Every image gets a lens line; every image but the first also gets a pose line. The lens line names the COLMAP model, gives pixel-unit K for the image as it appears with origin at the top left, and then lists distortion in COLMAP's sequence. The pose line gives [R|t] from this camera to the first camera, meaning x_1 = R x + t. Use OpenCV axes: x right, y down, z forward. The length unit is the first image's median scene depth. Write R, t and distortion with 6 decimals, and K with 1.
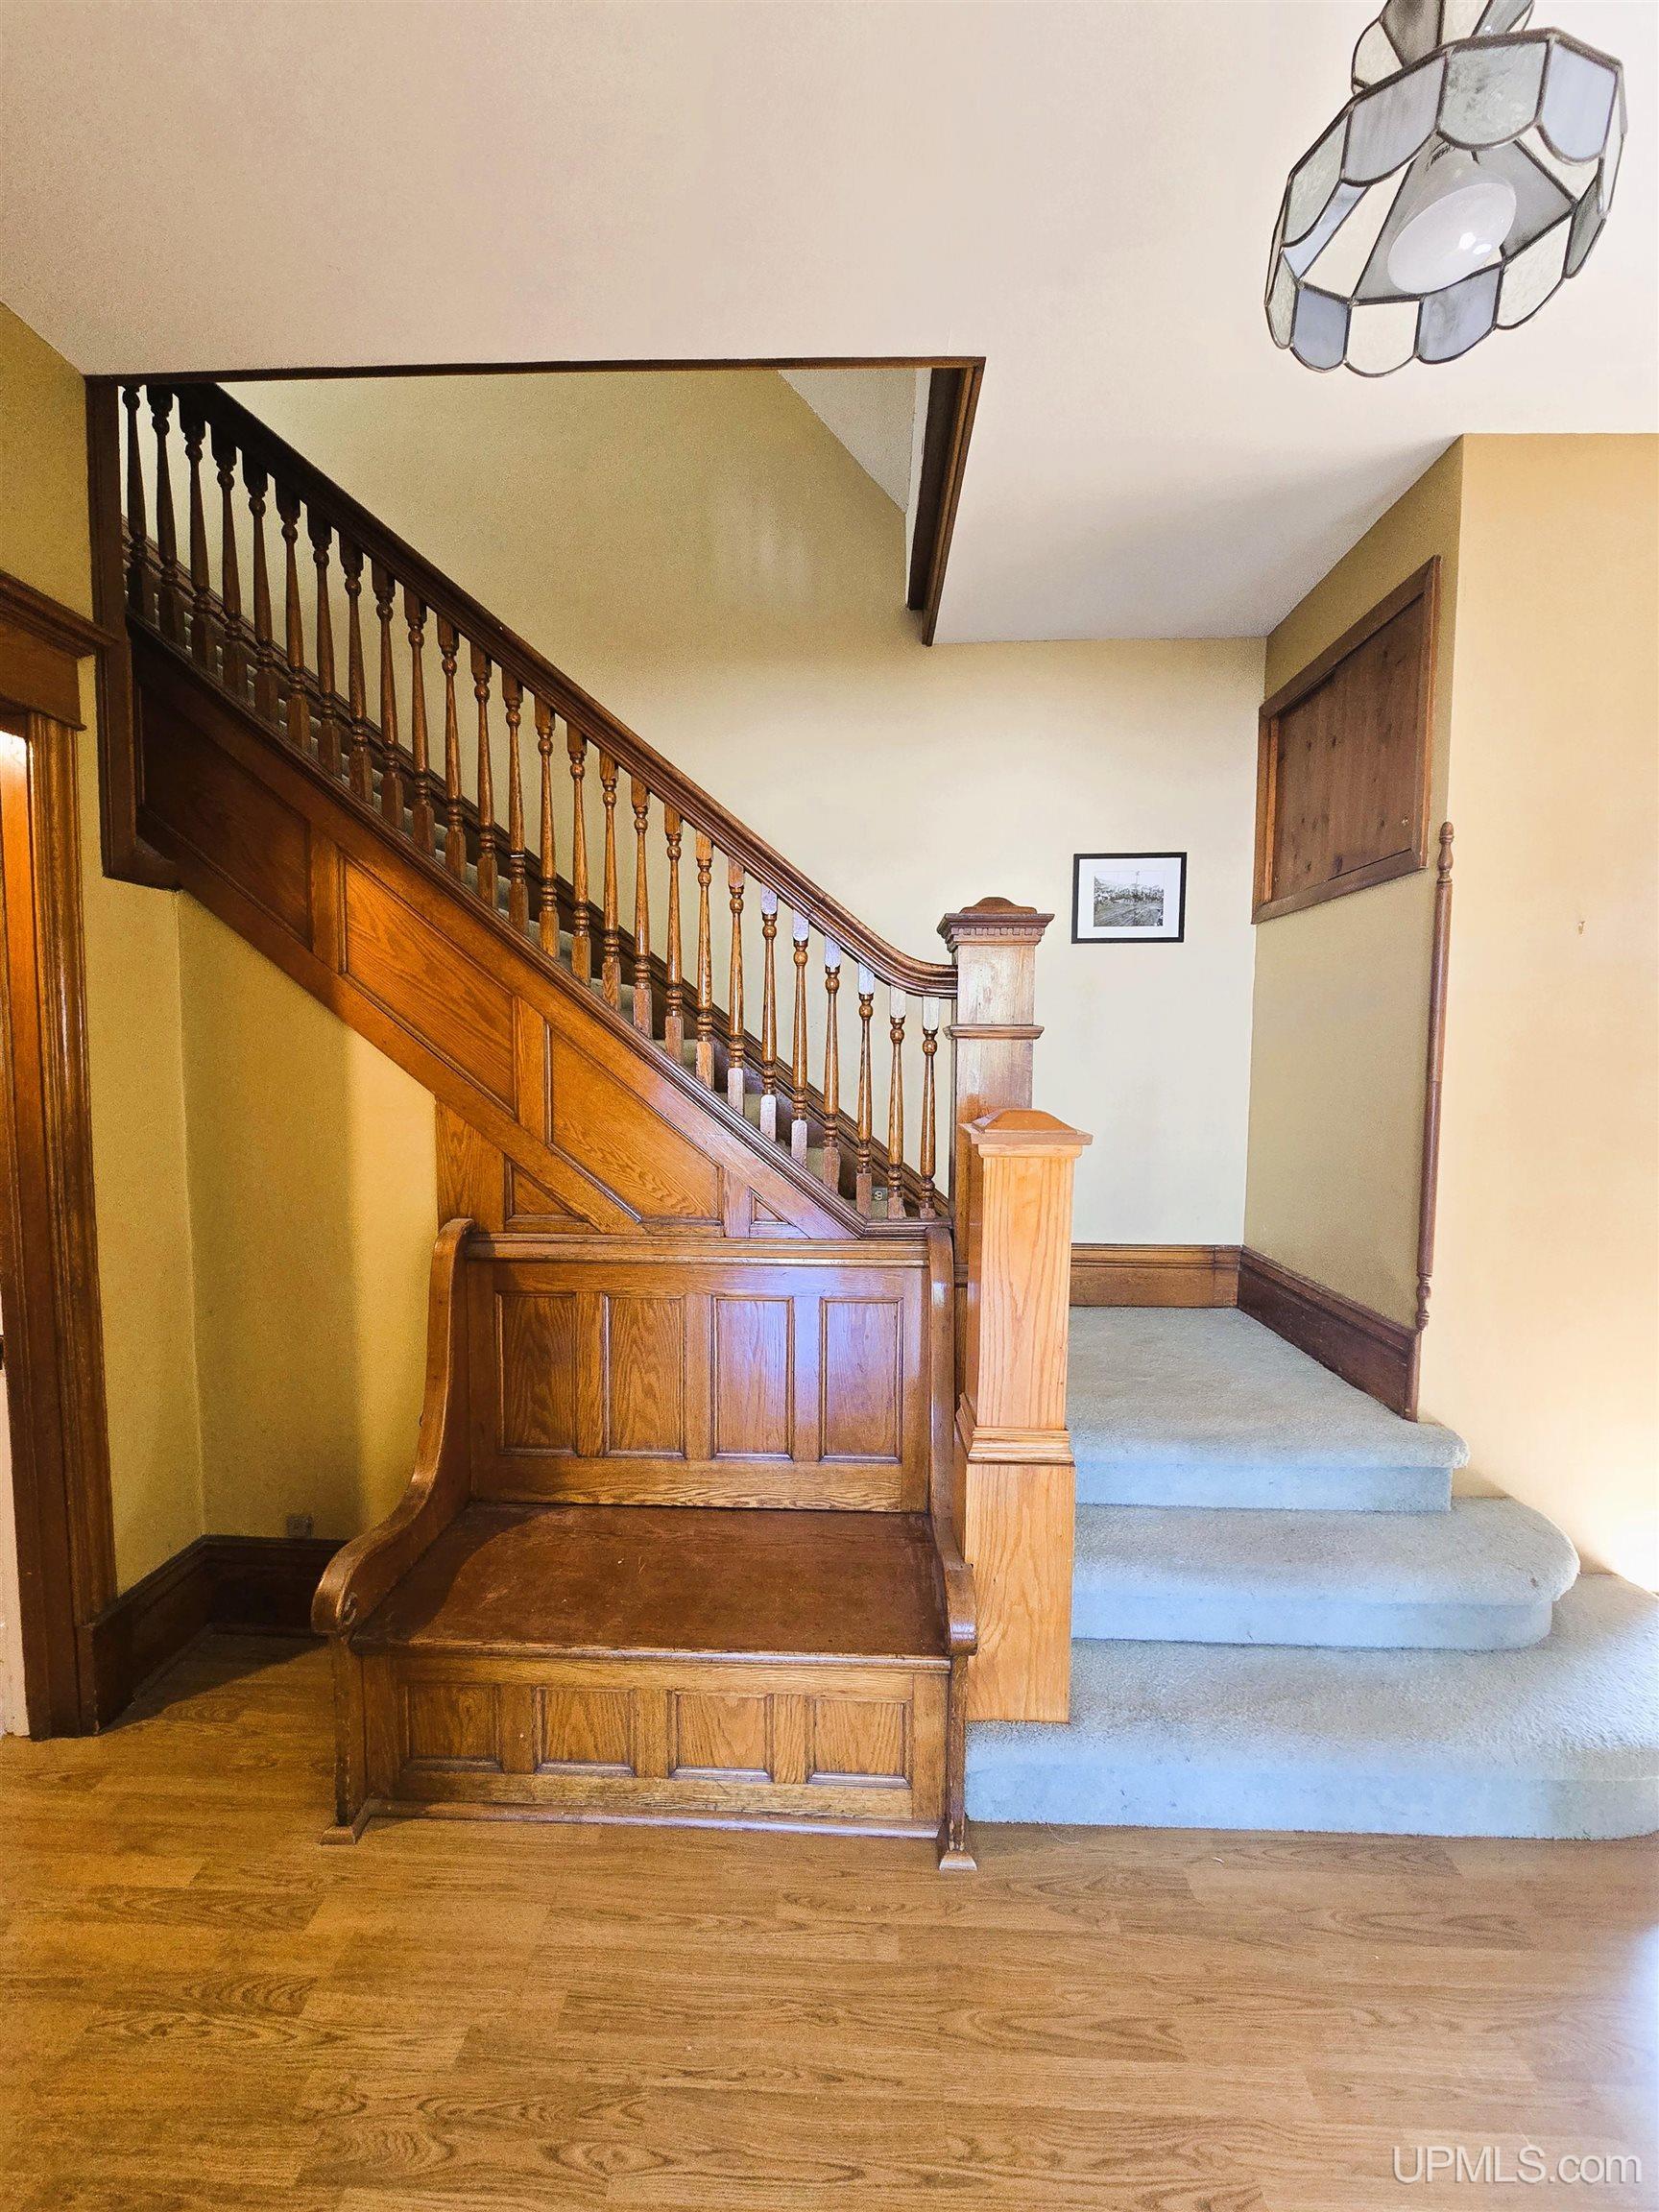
lens RADIAL K [[898.7, 0, 832.8], [0, 898.7, 1110.3], [0, 0, 1]] dist [-0.010438, 0.004048]
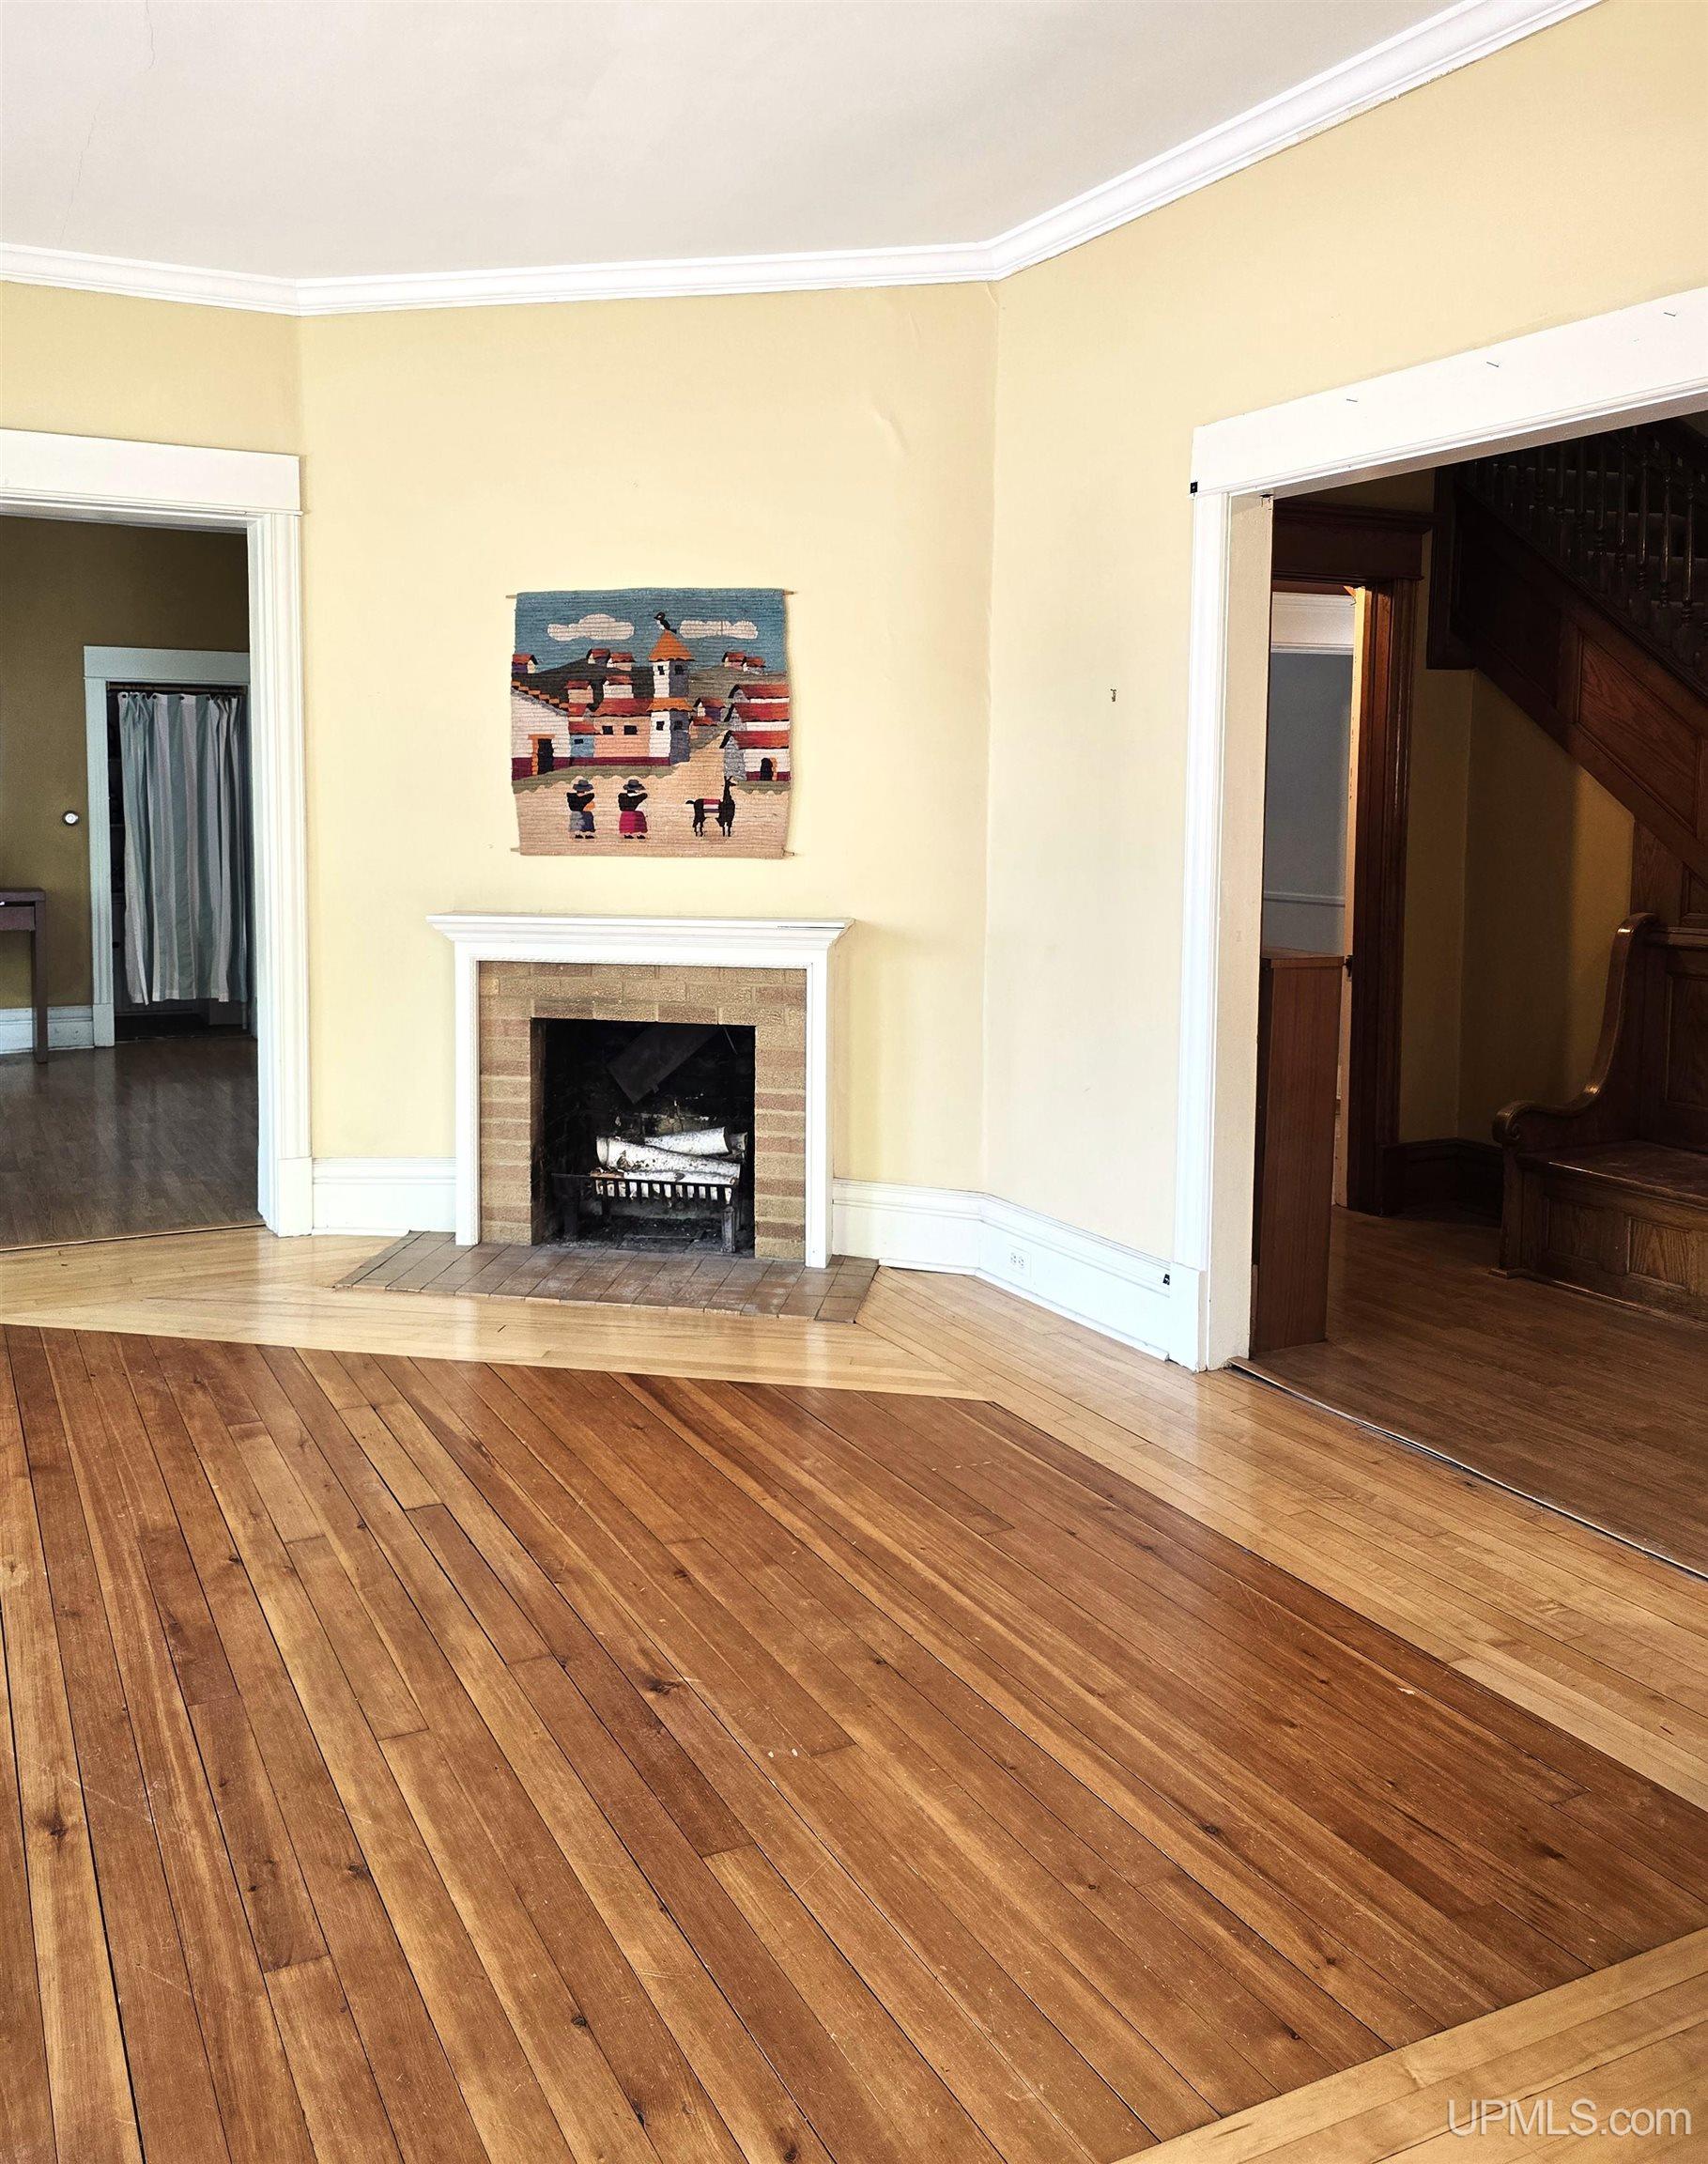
lens RADIAL K [[1914.2, 0, 666.4], [0, 1914.2, 961.8], [0, 0, 1]] dist [0.060710, 0.016521]
pose [[0.469287, 0.072399, -0.880073, 1.567379], [-0.052883, 0.997149, 0.053831, 0.131605], [0.881461, 0.021279, 0.471778, -1.746496]]
